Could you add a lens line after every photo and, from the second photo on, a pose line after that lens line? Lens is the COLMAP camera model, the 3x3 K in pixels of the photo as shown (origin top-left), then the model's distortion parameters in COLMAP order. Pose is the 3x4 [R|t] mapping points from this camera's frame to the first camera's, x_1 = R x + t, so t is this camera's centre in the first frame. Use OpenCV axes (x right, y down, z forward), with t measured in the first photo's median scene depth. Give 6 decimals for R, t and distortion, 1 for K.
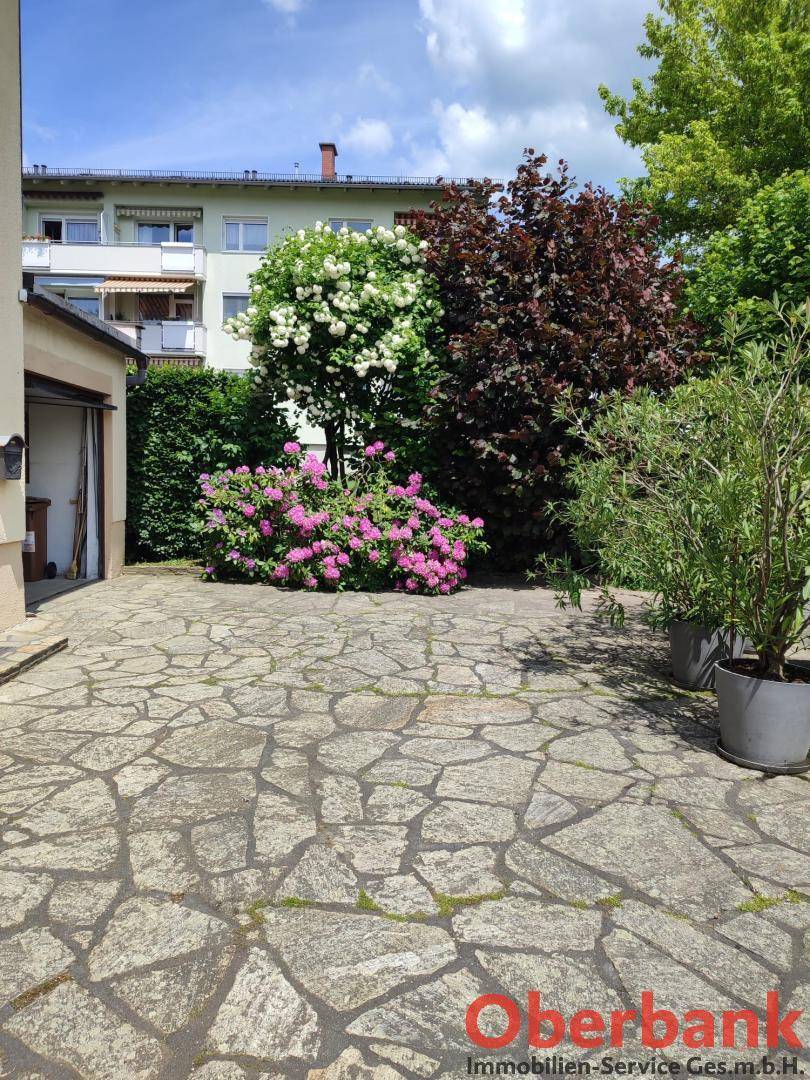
lens RADIAL K [[796.7, 0, 446.9], [0, 796.7, 567.2], [0, 0, 1]] dist [-0.003638, -0.084848]
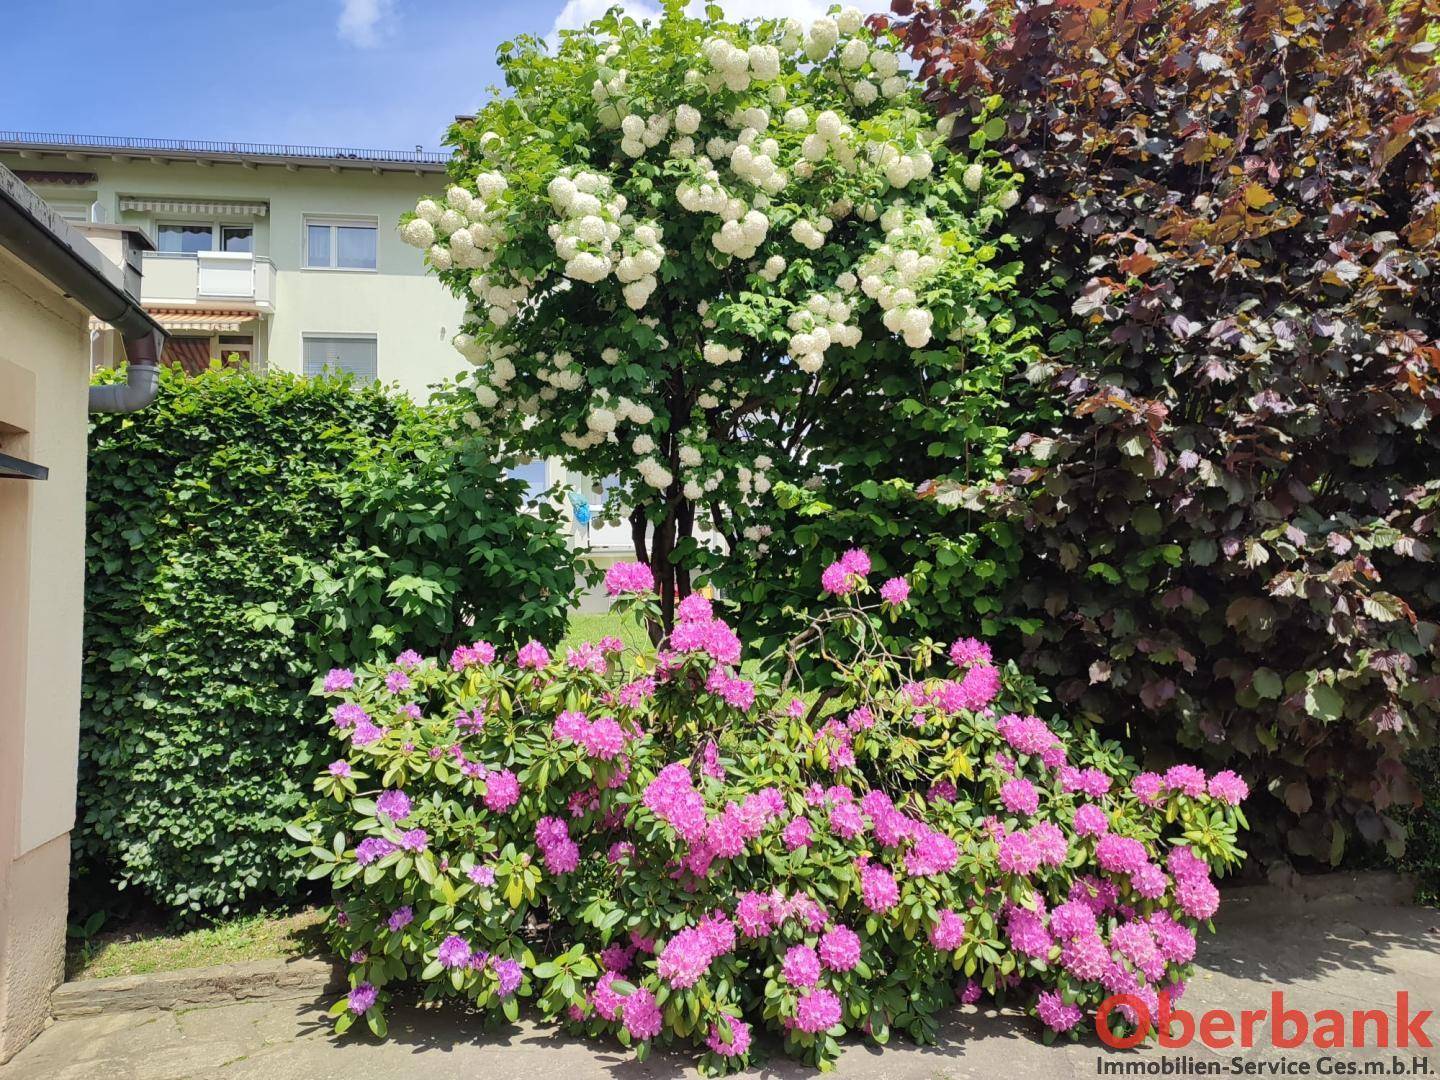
lens RADIAL K [[1081.1, 0, 720.0], [0, 1081.1, 540.0], [0, 0, 1]] dist [-0.000533, -0.004009]
pose [[0.992703, -0.036747, 0.114851, -0.203468], [0.056047, 0.983912, -0.169633, -0.088294], [-0.106769, 0.174832, 0.978792, 0.556147]]
